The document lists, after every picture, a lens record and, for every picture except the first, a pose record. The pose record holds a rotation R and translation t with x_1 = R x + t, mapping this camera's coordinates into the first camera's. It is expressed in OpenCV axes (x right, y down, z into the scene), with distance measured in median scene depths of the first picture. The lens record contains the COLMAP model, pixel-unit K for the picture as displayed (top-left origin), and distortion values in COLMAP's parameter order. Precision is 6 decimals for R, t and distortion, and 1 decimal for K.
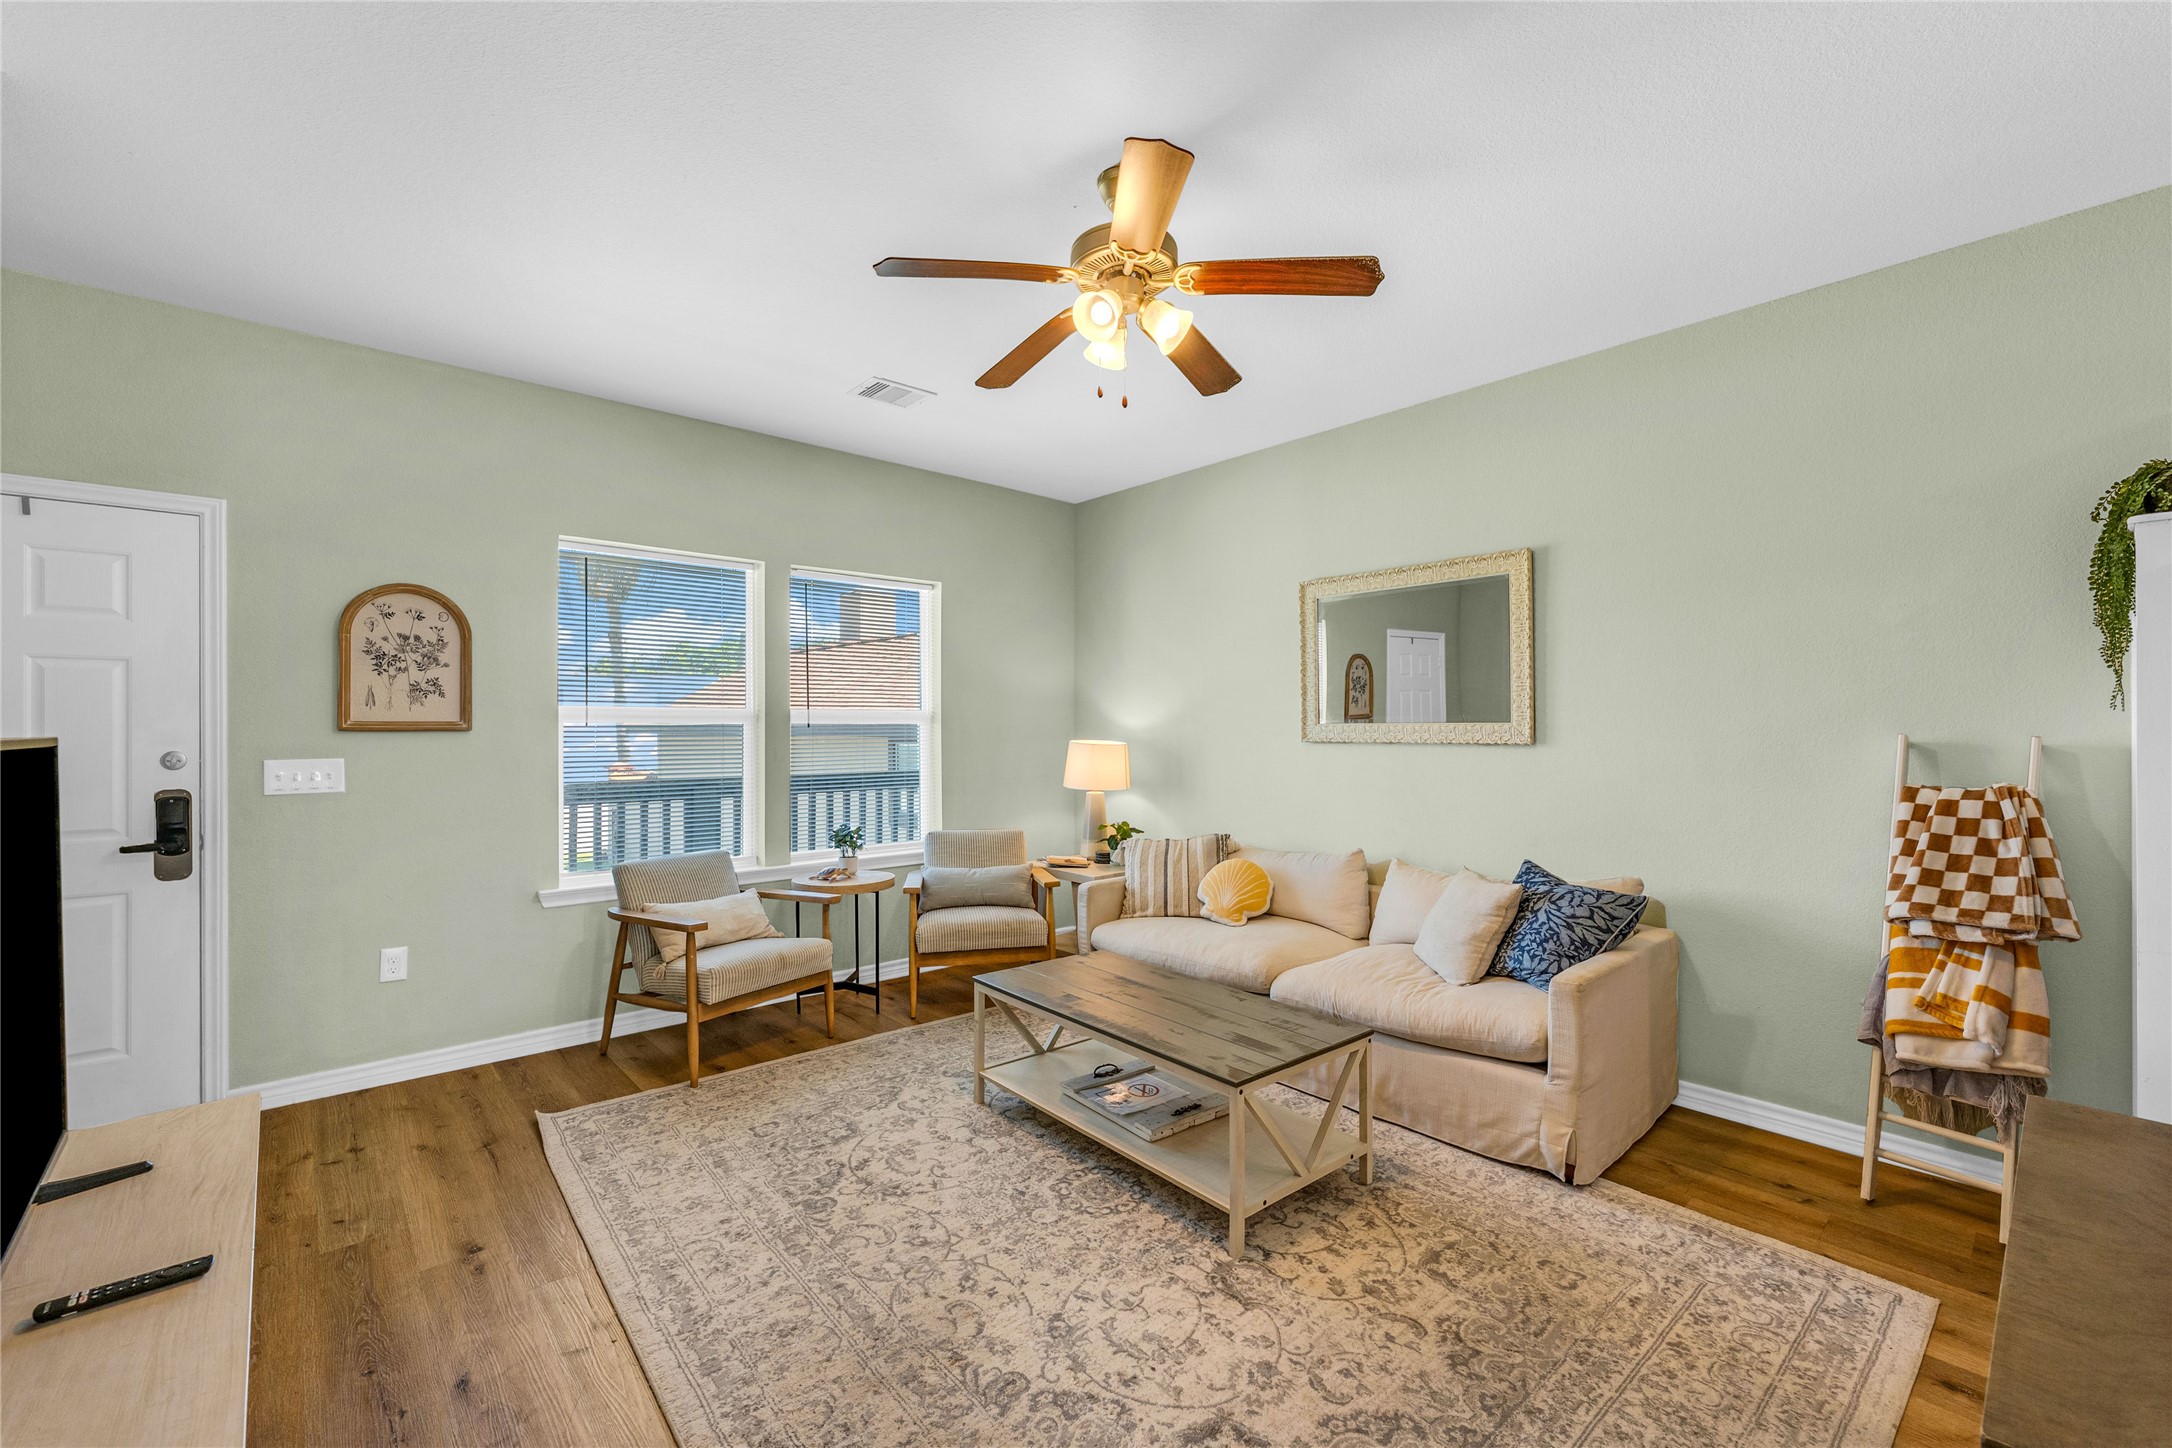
lens RADIAL K [[892.9, 0, 1089.9], [0, 892.9, 722.9], [0, 0, 1]] dist [0.003047, -0.001282]
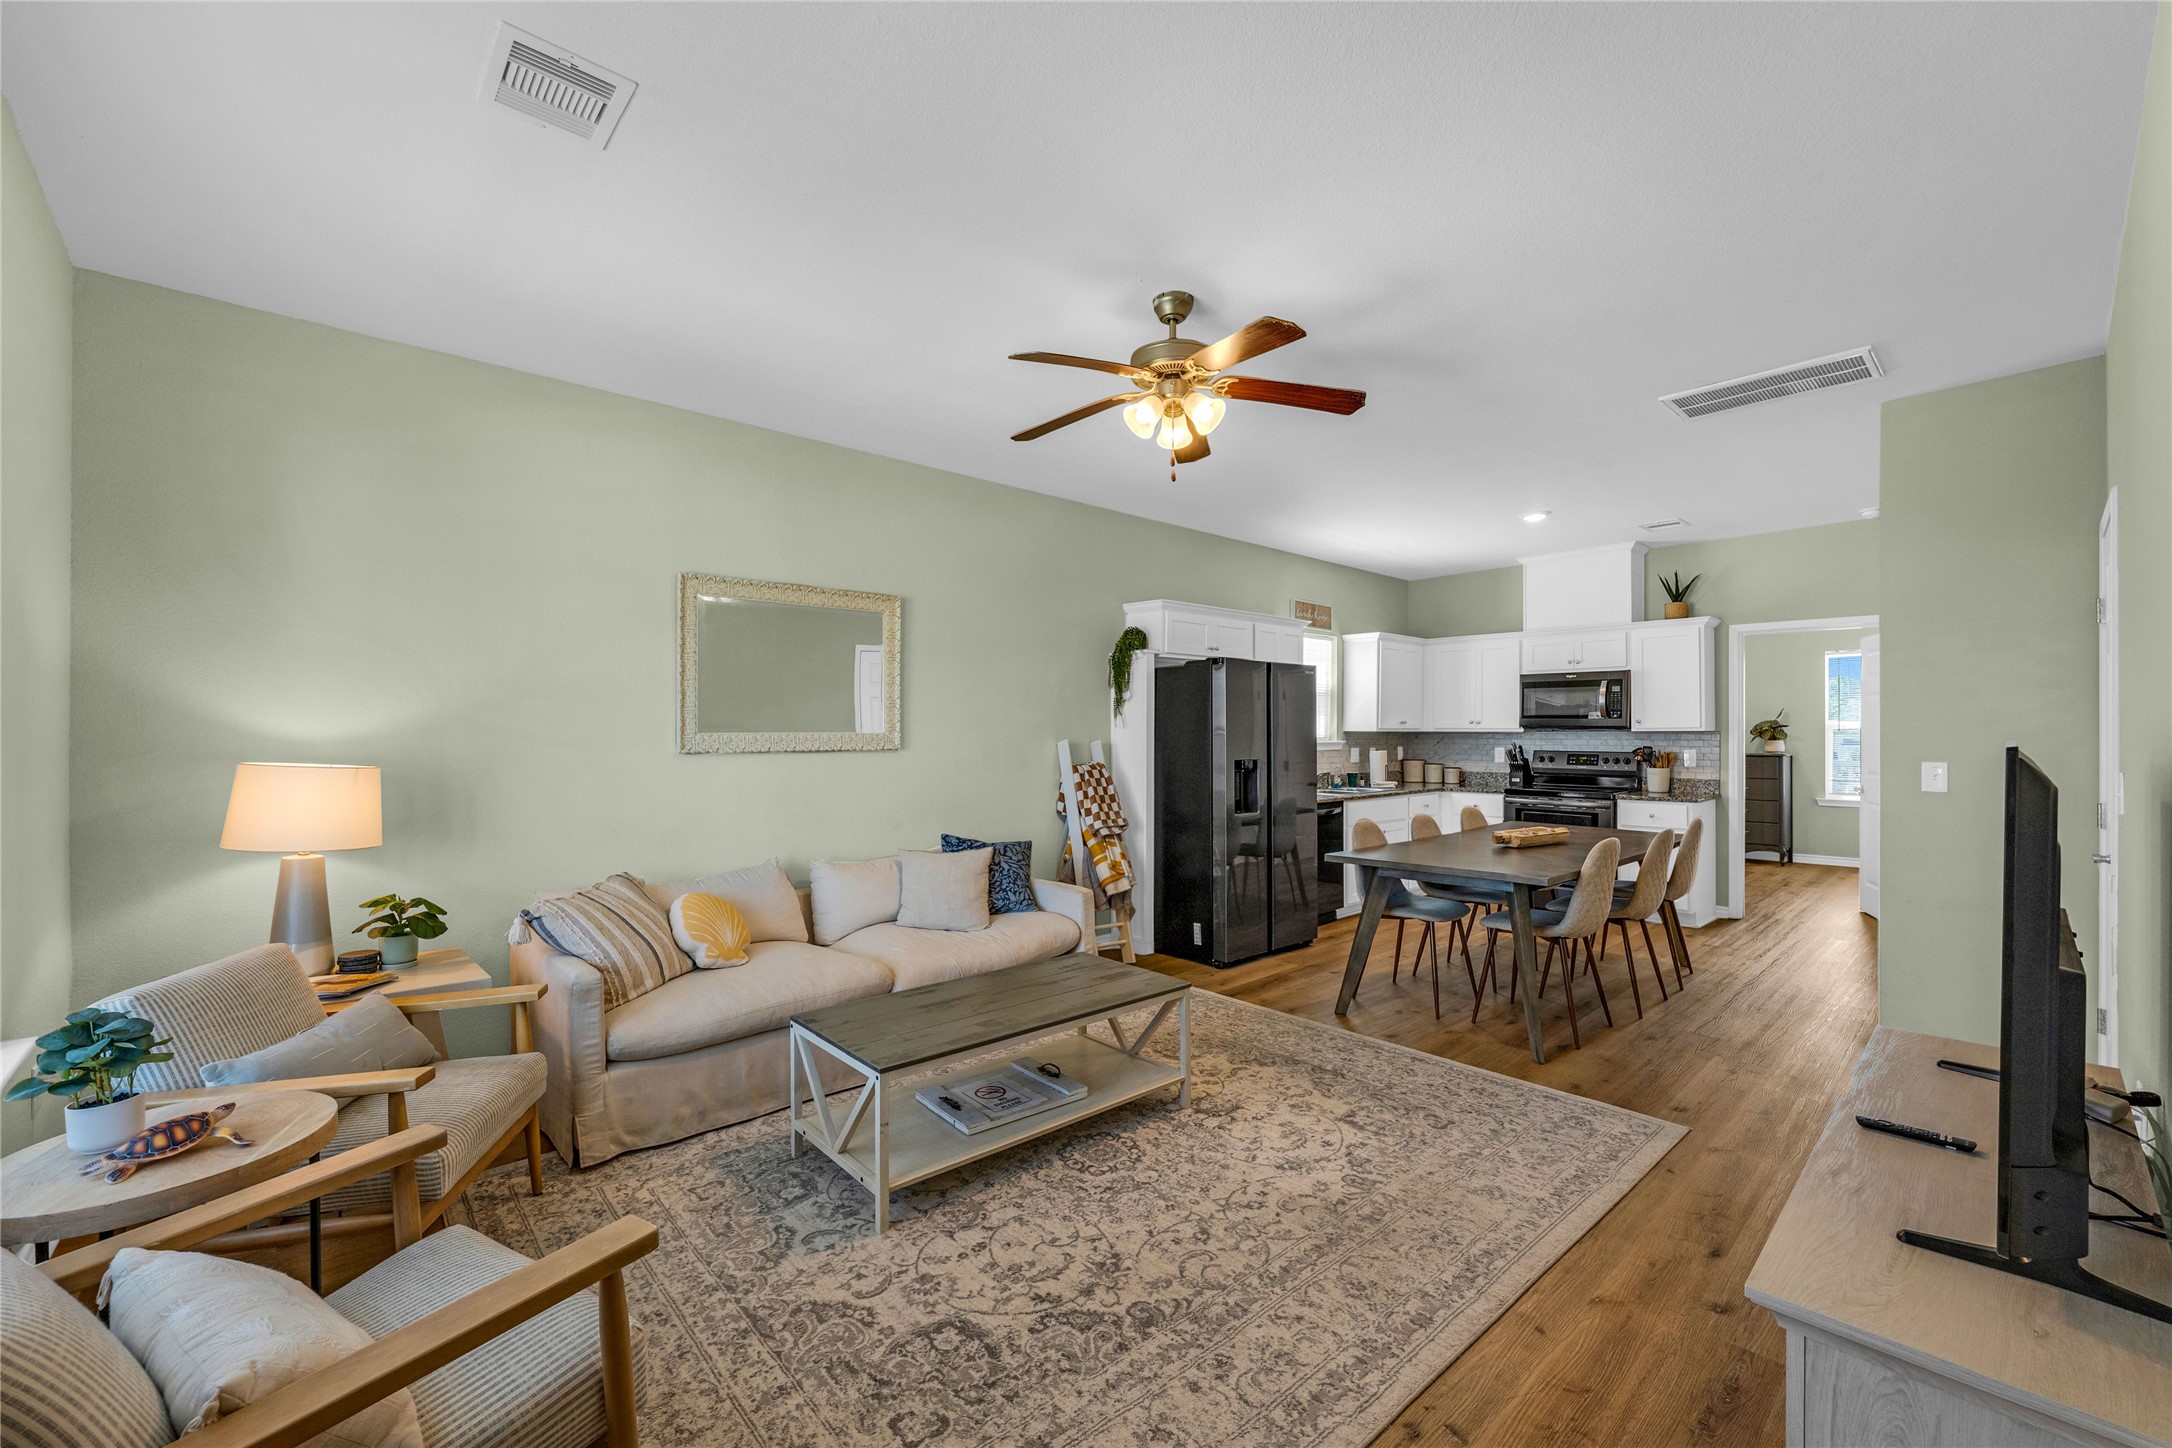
lens RADIAL K [[892.9, 0, 1081.8], [0, 892.9, 734.0], [0, 0, 1]] dist [0.003047, -0.001282]
pose [[-0.020805, -0.000286, 0.999784, -1.113748], [-0.000705, 1.000000, 0.000271, 0.001972], [-0.999783, -0.000699, -0.020805, 1.061849]]
